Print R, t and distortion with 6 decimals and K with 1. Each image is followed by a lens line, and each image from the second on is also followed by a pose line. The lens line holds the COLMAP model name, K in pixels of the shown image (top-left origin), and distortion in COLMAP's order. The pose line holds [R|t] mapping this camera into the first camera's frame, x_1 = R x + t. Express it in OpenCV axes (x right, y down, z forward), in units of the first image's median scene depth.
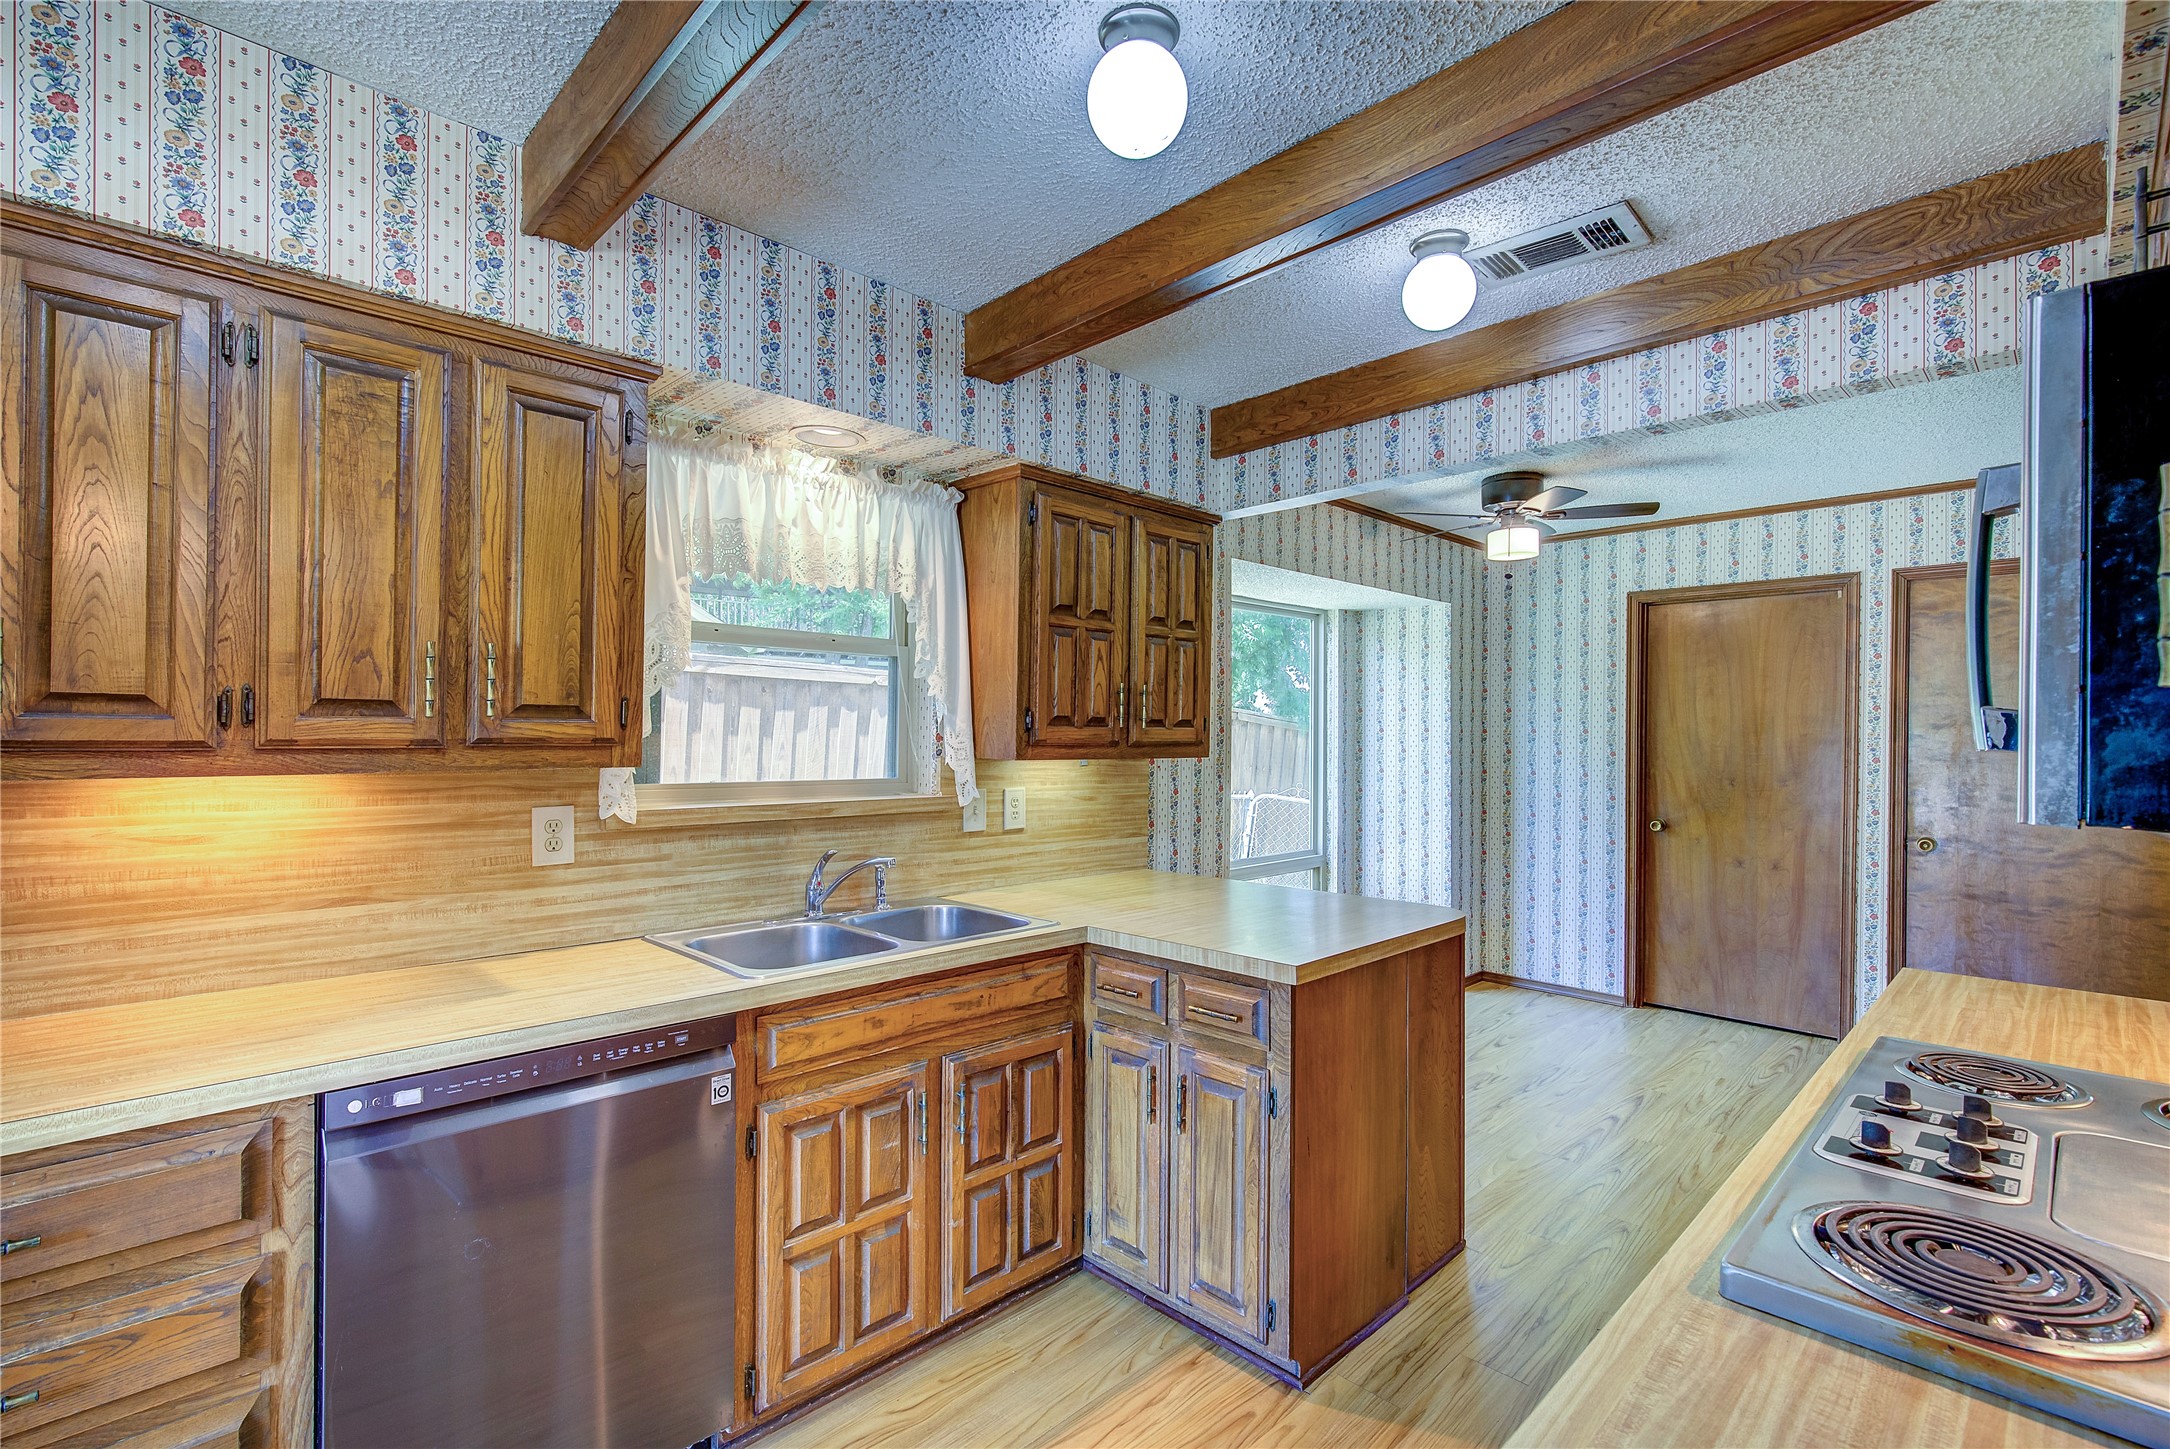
lens RADIAL K [[984.8, 0, 1093.4], [0, 984.8, 736.3], [0, 0, 1]] dist [-0.001534, 0.001509]
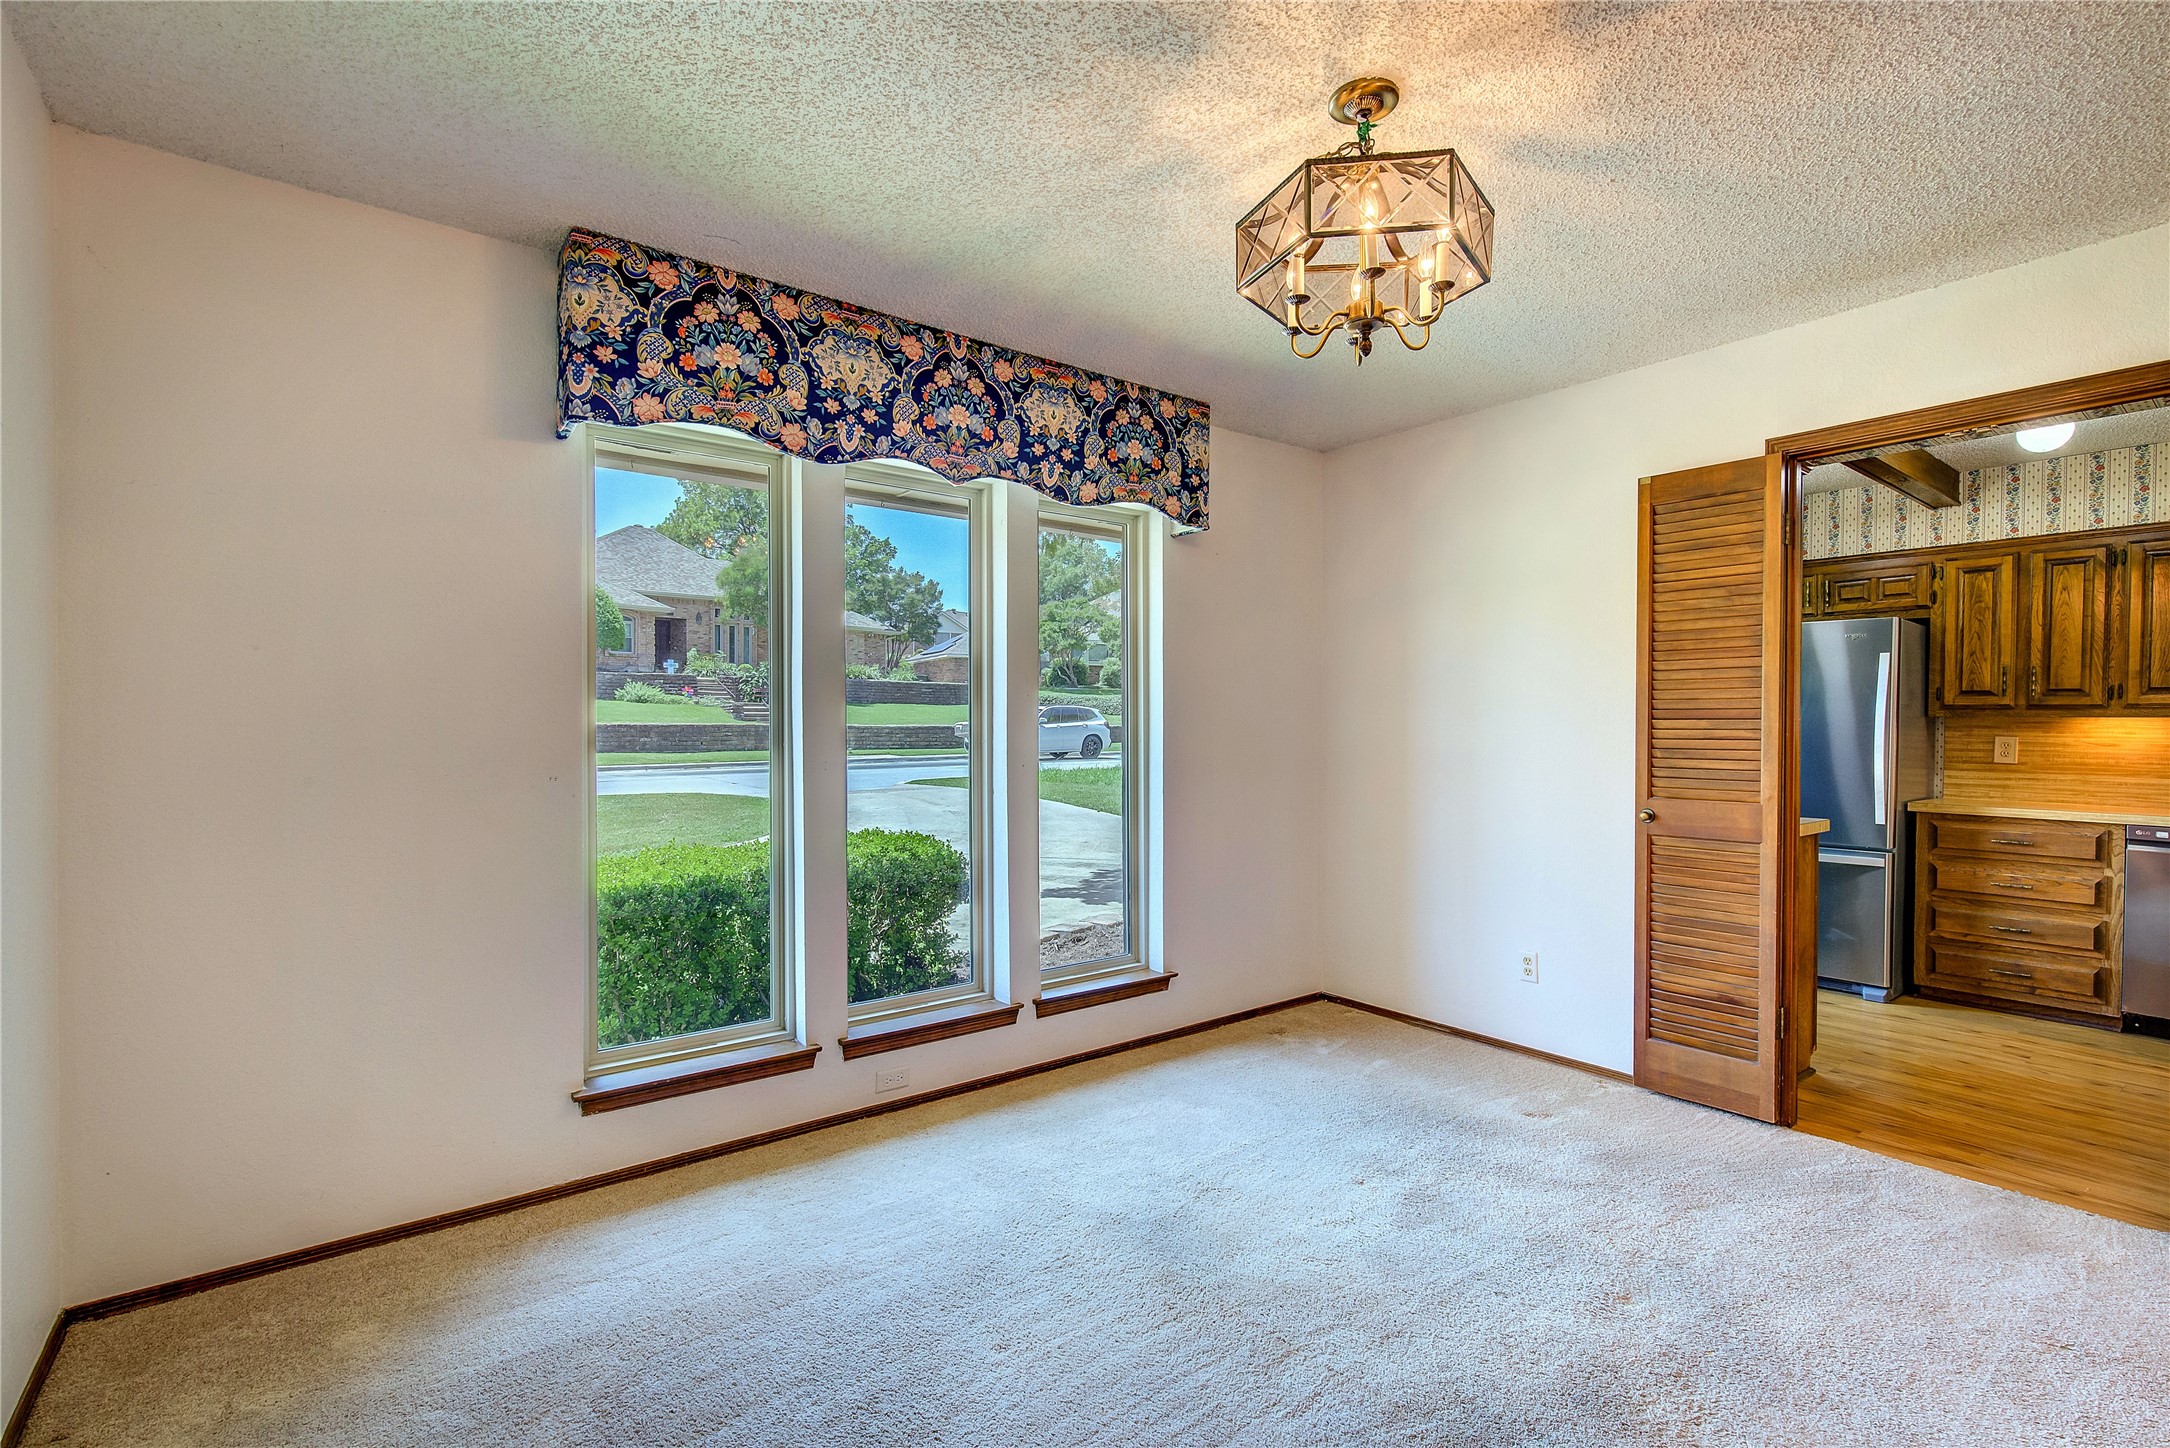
lens RADIAL K [[984.8, 0, 1086.9], [0, 984.8, 739.2], [0, 0, 1]] dist [-0.001534, 0.001509]
pose [[-0.125116, 0.007495, -0.992114, 1.222645], [-0.009553, 0.999916, 0.008759, 0.058556], [0.992096, 0.010573, -0.125034, -0.825485]]
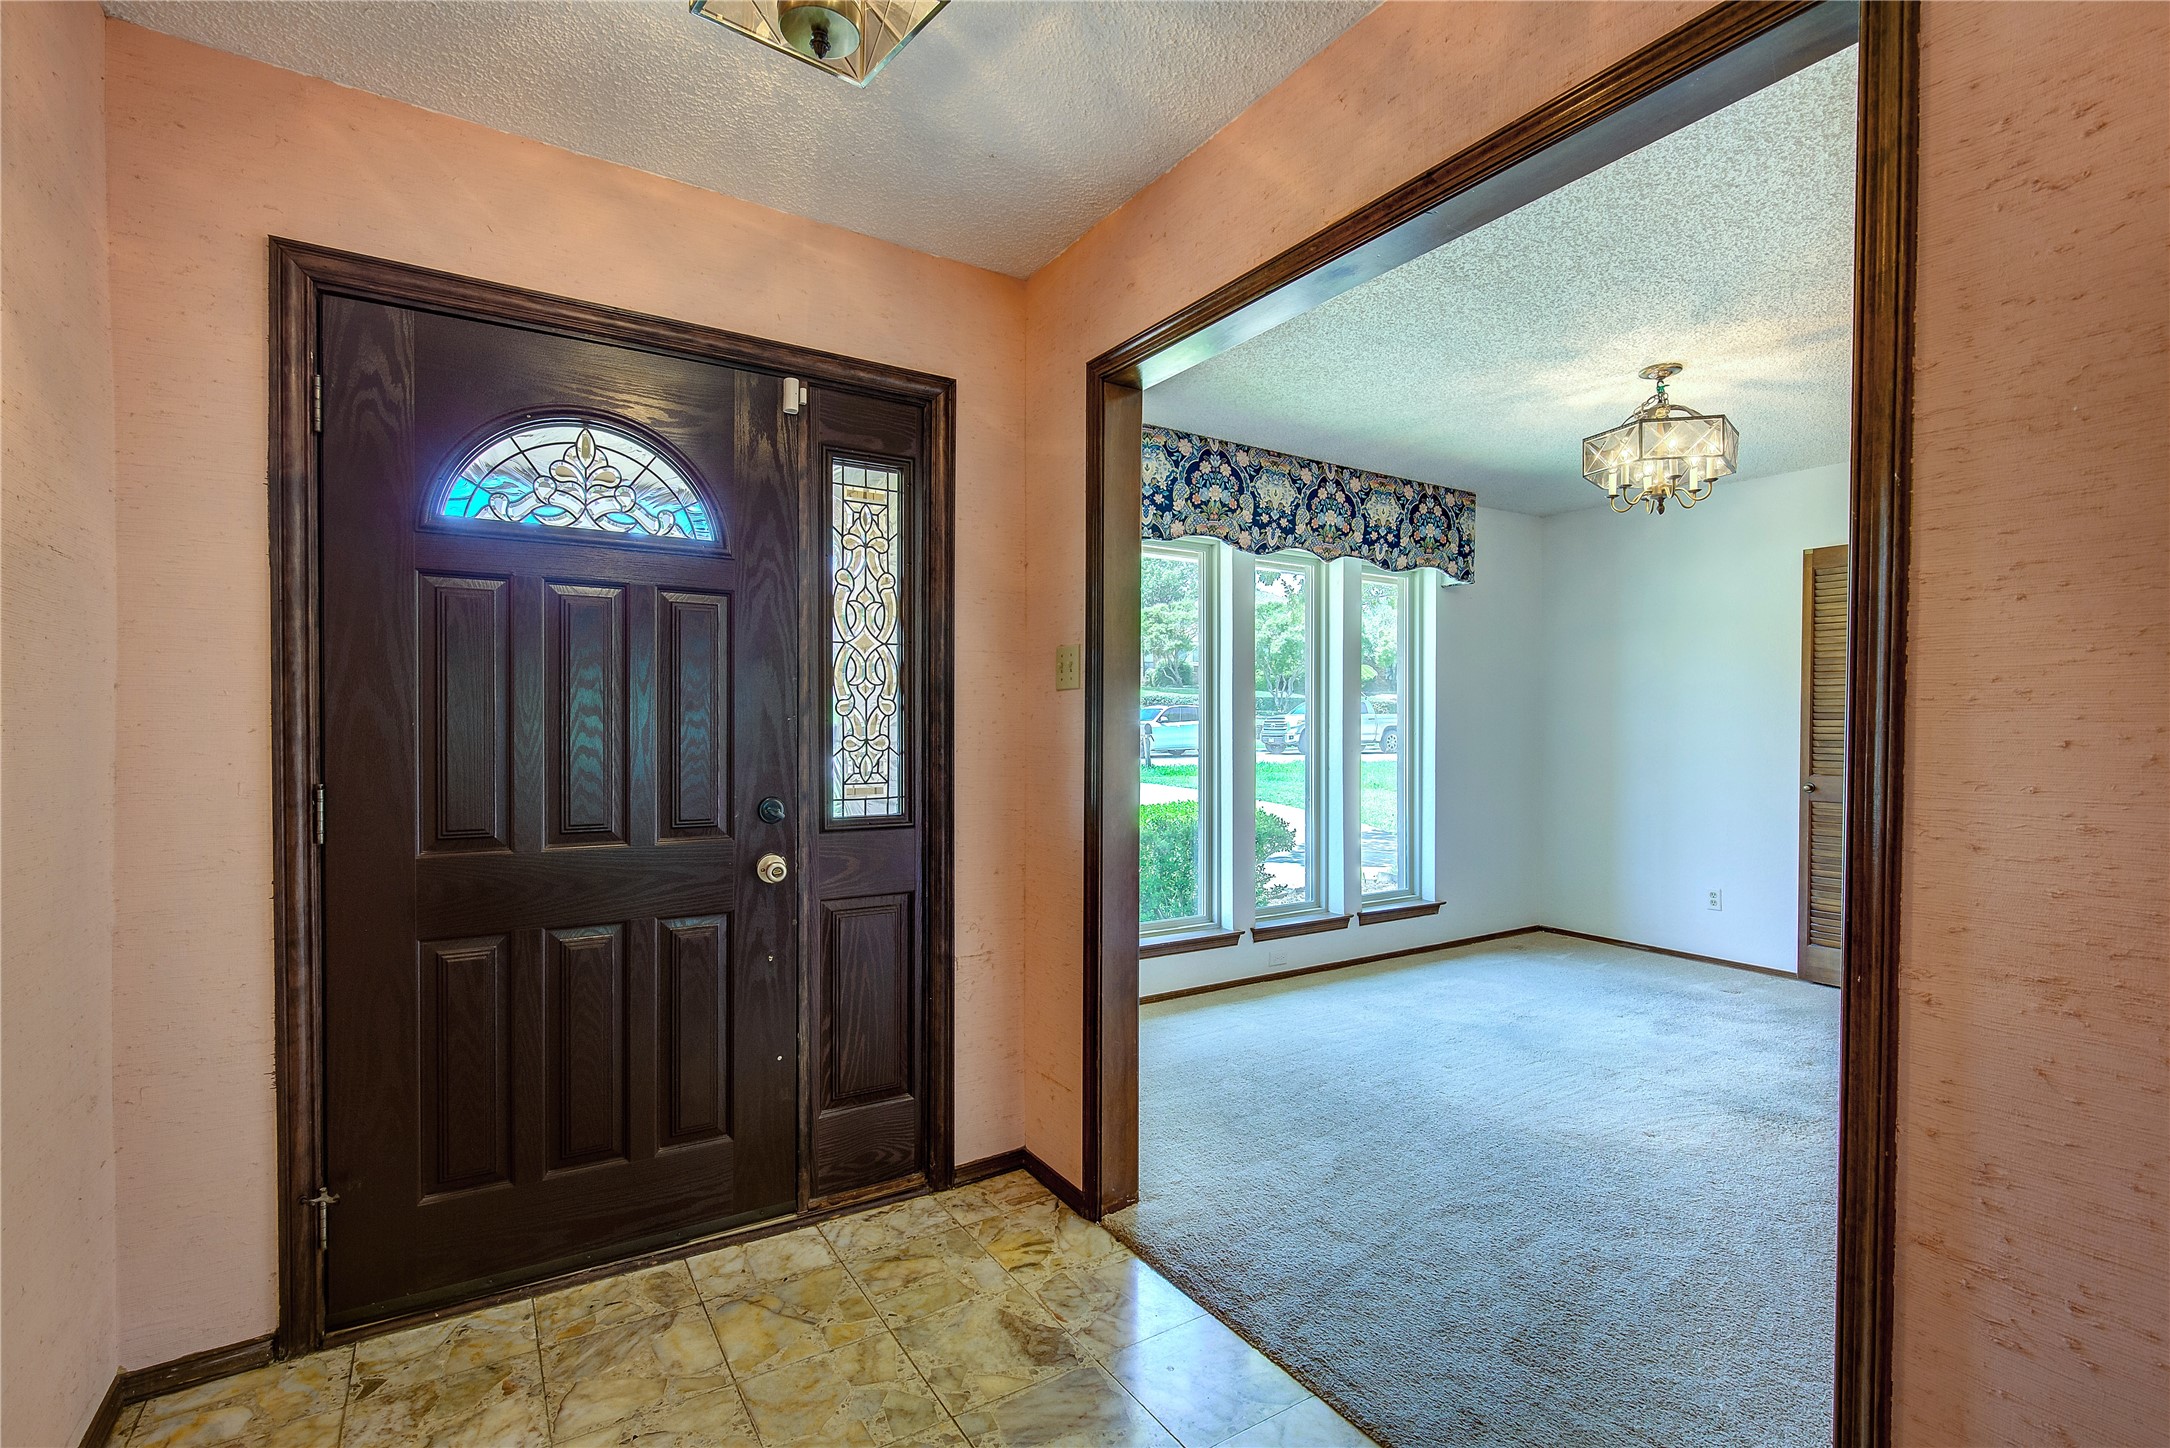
lens RADIAL K [[984.8, 0, 1086.6], [0, 984.8, 737.2], [0, 0, 1]] dist [-0.001534, 0.001509]
pose [[-0.206744, 0.006028, -0.978376, 2.050674], [-0.013199, 0.999873, 0.008949, 0.072868], [0.978306, 0.014763, -0.206639, -1.264209]]
